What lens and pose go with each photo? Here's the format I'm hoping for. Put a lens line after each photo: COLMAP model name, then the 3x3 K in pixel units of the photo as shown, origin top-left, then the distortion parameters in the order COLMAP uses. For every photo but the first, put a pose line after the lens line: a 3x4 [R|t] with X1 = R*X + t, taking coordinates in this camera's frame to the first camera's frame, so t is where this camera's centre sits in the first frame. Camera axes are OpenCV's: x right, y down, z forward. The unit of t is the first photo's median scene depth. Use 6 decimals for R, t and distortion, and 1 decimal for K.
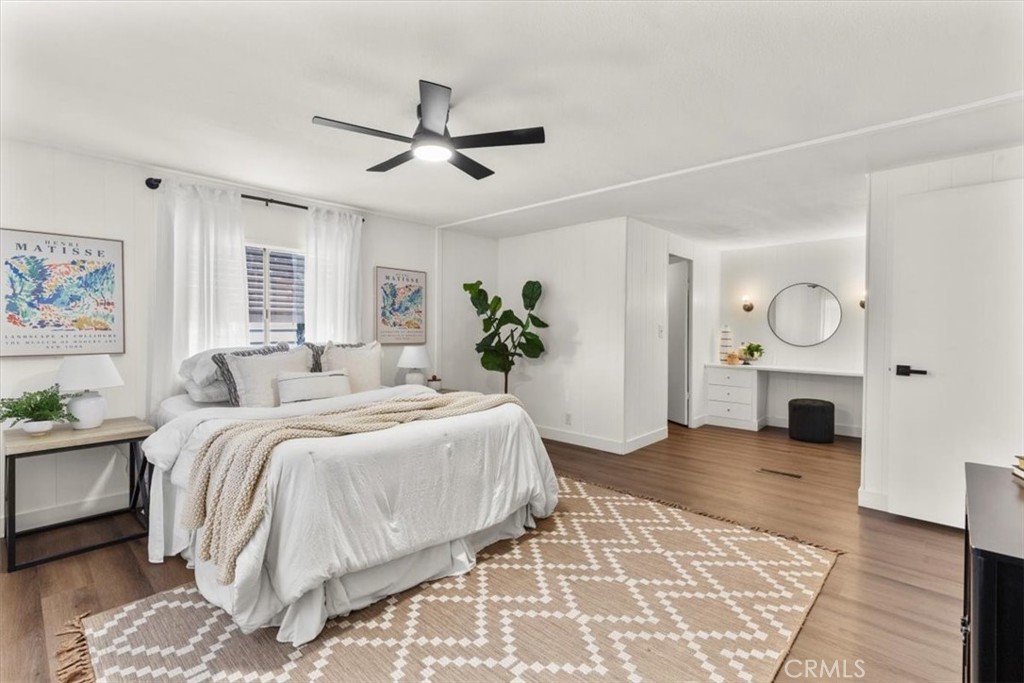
lens RADIAL K [[467.8, 0, 507.4], [0, 467.8, 330.4], [0, 0, 1]] dist [0.010948, -0.000069]
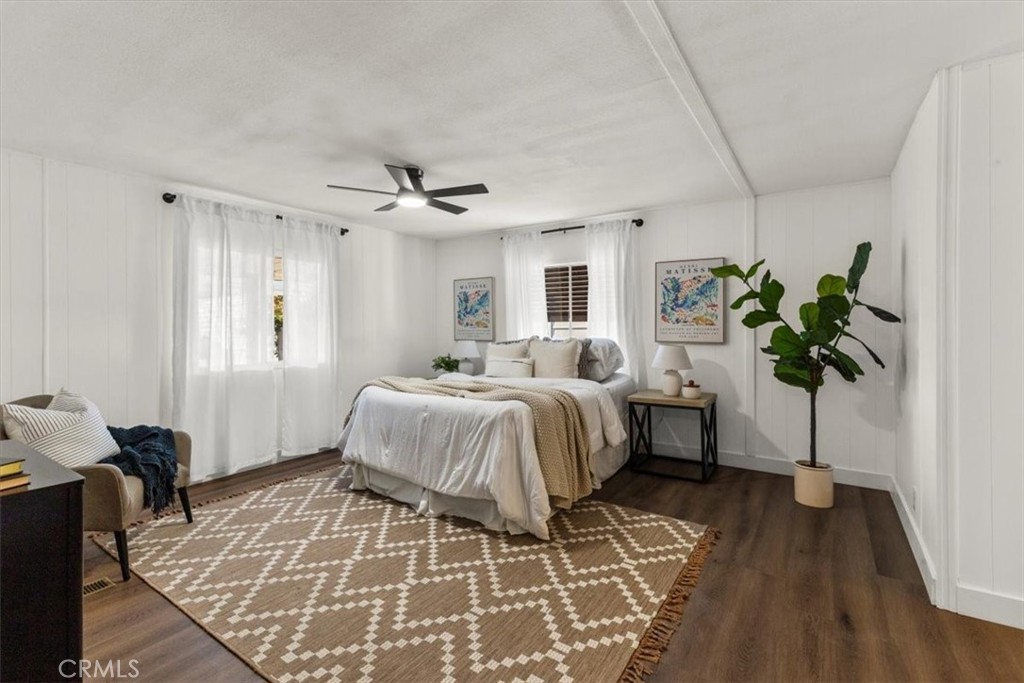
lens RADIAL K [[467.8, 0, 507.4], [0, 467.8, 330.4], [0, 0, 1]] dist [0.010948, -0.000069]
pose [[0.158709, 0.006632, -0.987303, 1.099966], [0.000501, 0.999977, 0.006798, -0.001958], [0.987325, -0.001574, 0.158702, 0.926218]]
